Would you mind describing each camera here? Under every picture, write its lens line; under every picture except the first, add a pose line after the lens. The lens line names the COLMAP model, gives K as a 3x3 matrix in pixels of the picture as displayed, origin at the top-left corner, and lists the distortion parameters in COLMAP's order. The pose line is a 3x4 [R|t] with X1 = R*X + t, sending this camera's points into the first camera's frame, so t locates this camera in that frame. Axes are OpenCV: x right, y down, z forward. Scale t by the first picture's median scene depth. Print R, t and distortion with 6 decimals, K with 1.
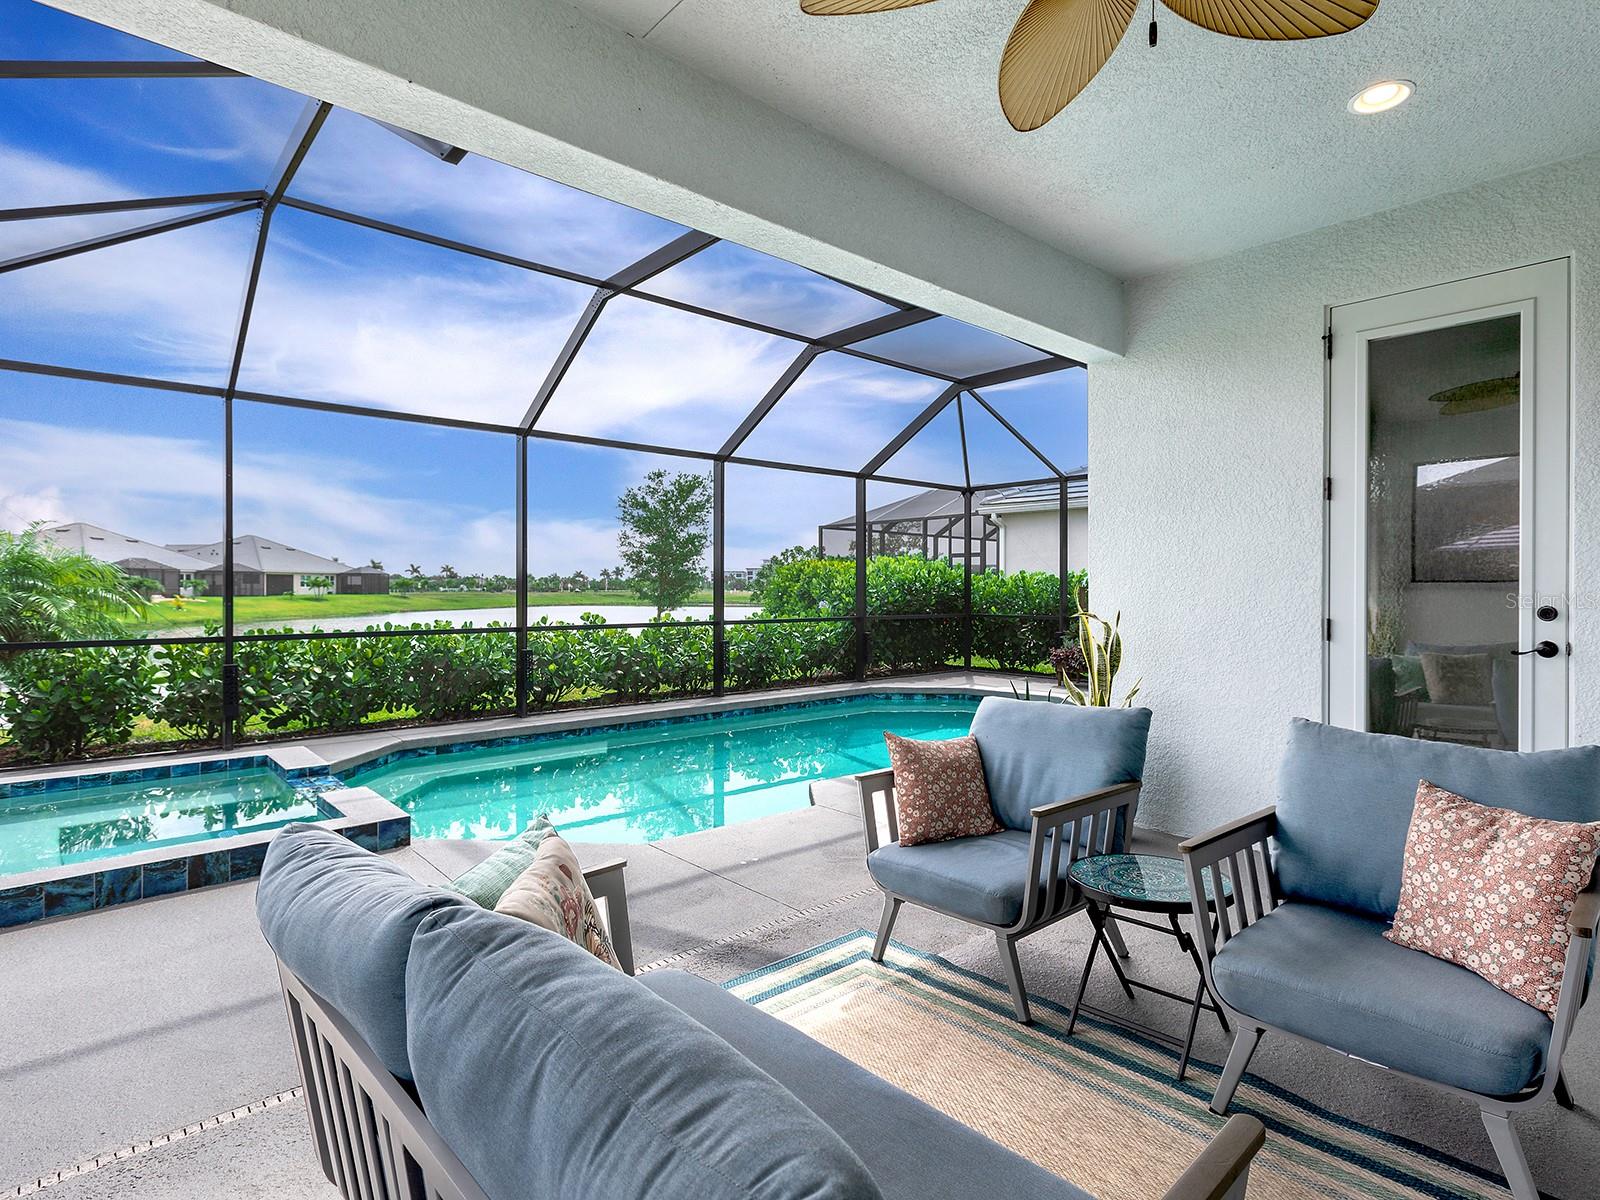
lens RADIAL K [[835.2, 0, 797.5], [0, 835.2, 591.8], [0, 0, 1]] dist [0.000443, 0.000155]
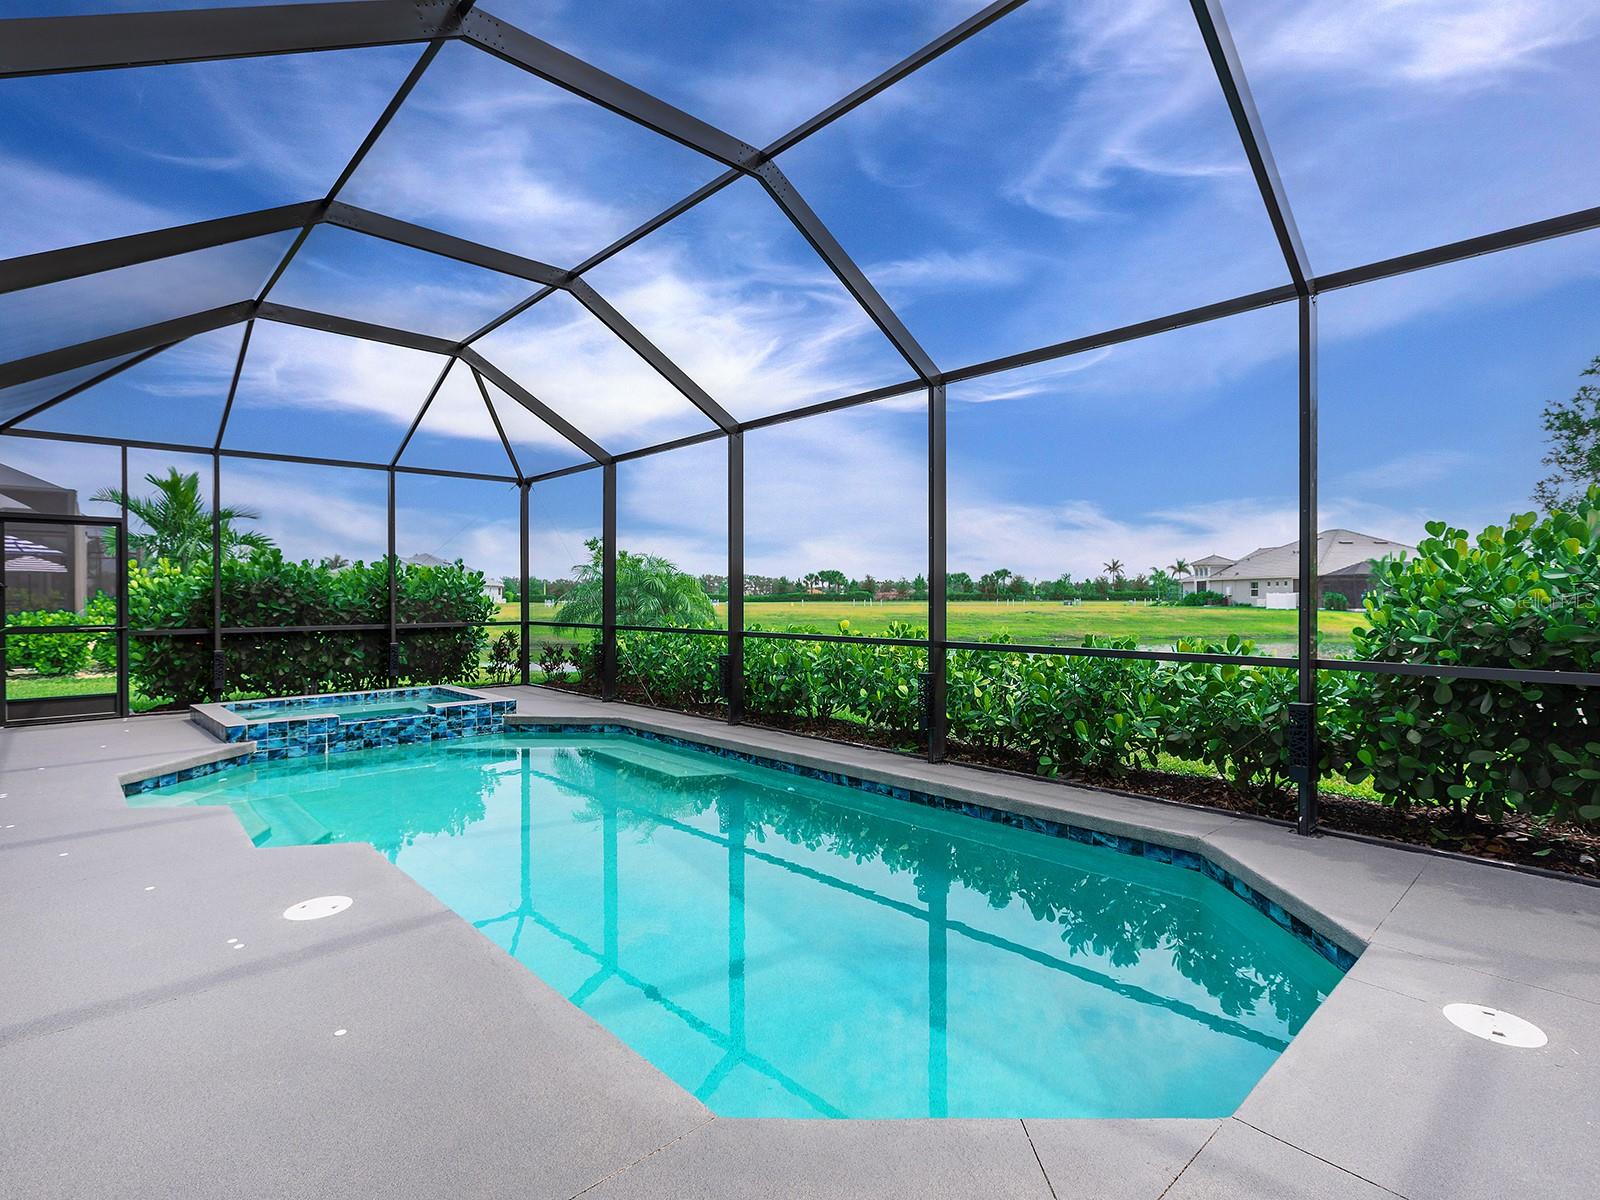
lens RADIAL K [[792.1, 0, 800.0], [0, 792.1, 600.0], [0, 0, 1]] dist [0.003008, -0.000013]
pose [[0.048463, 0.006090, -0.998806, 1.375221], [-0.005058, 0.999970, 0.005852, -0.001235], [0.998812, 0.004769, 0.048492, 2.404364]]
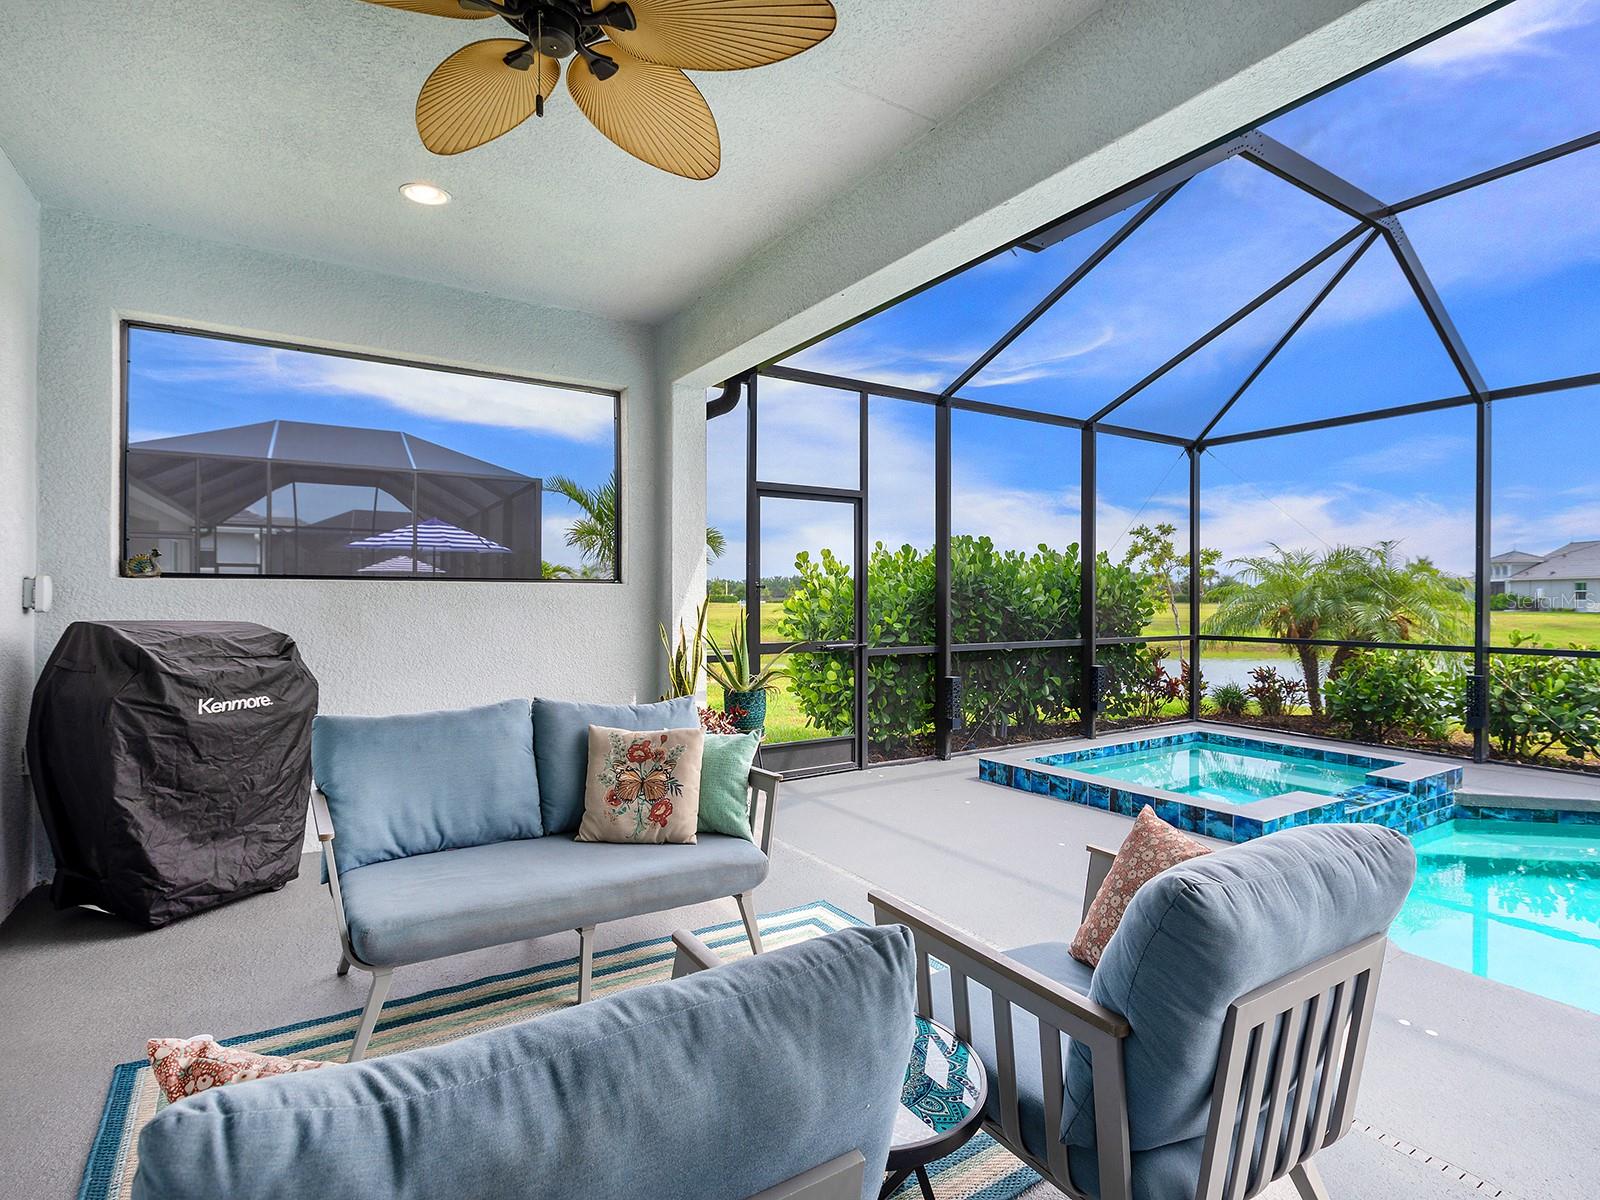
lens RADIAL K [[815.7, 0, 812.0], [0, 815.7, 596.1], [0, 0, 1]] dist [0.002120, 0.000187]
pose [[-0.125536, 0.000771, -0.992089, 0.677368], [-0.008719, 0.999960, 0.001881, -0.001542], [0.992051, 0.008886, -0.125524, 0.661106]]
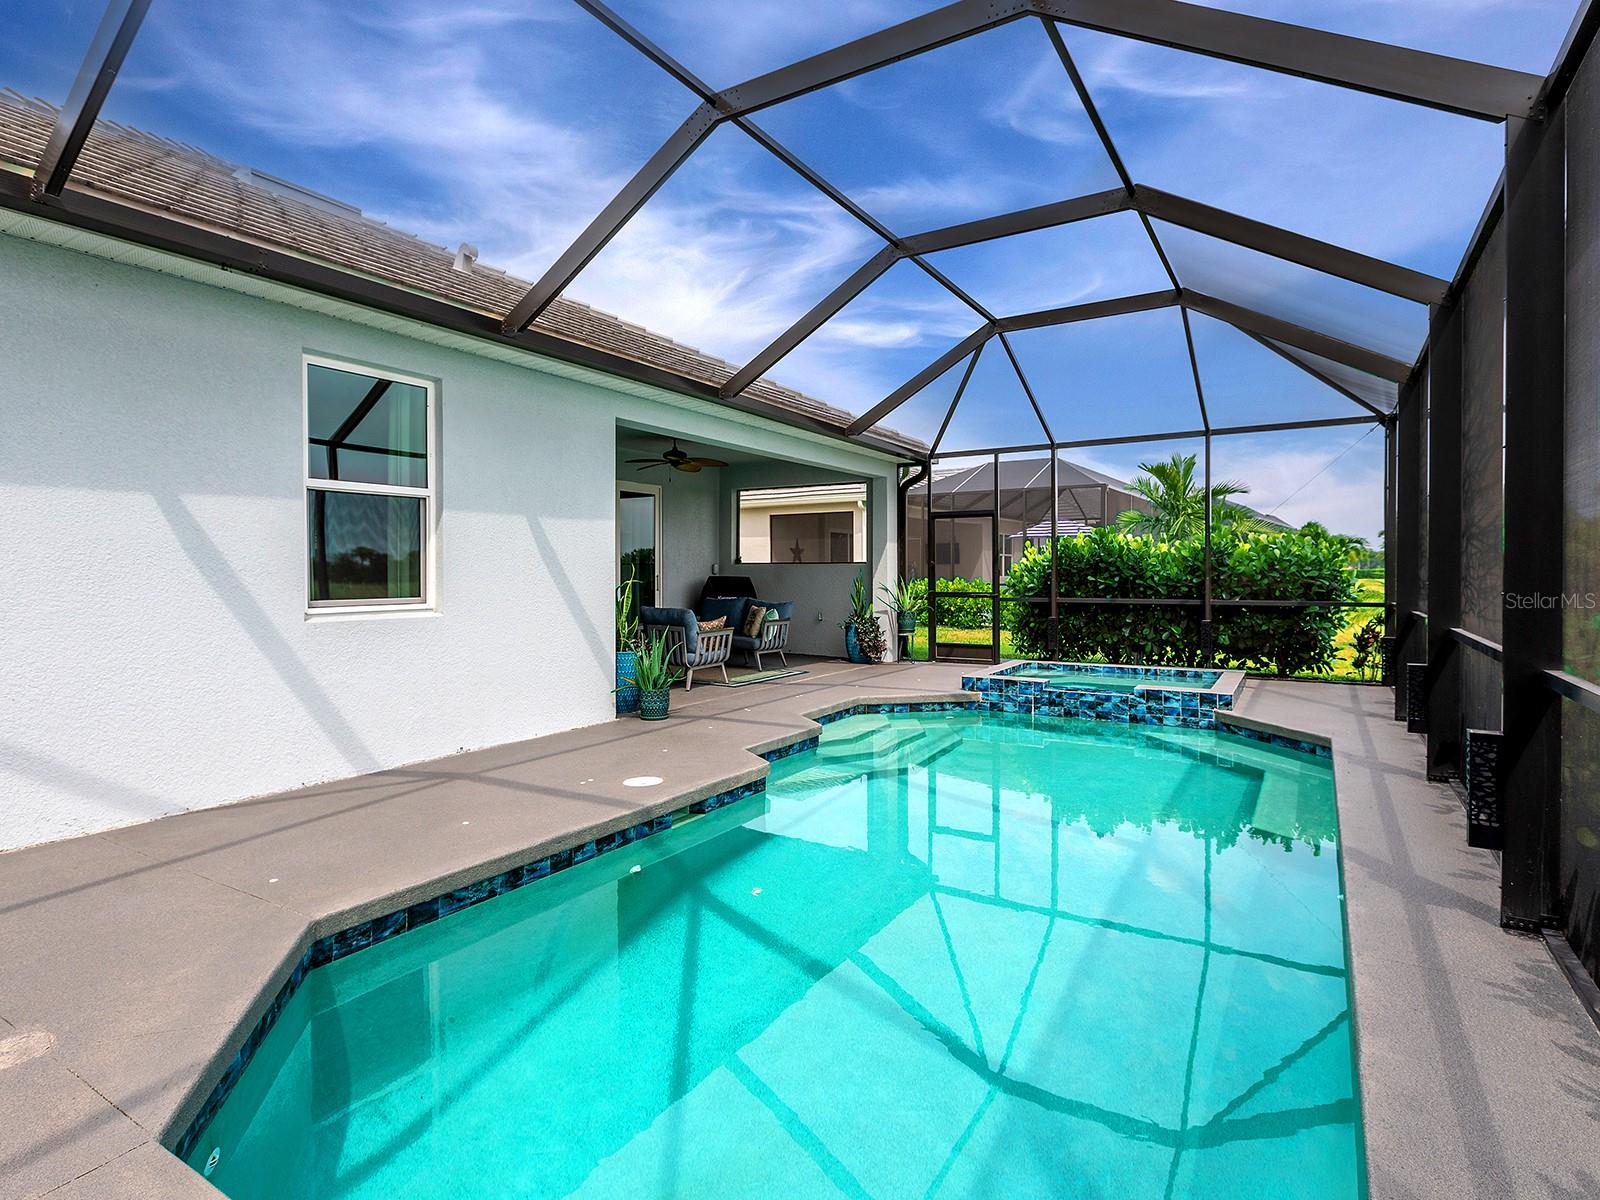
lens RADIAL K [[835.2, 0, 797.5], [0, 835.2, 591.8], [0, 0, 1]] dist [0.000443, 0.000155]
pose [[-0.947896, 0.010864, -0.318395, 0.666115], [0.001089, 0.999523, 0.030863, -0.005778], [0.318579, 0.028908, -0.947456, 3.281121]]
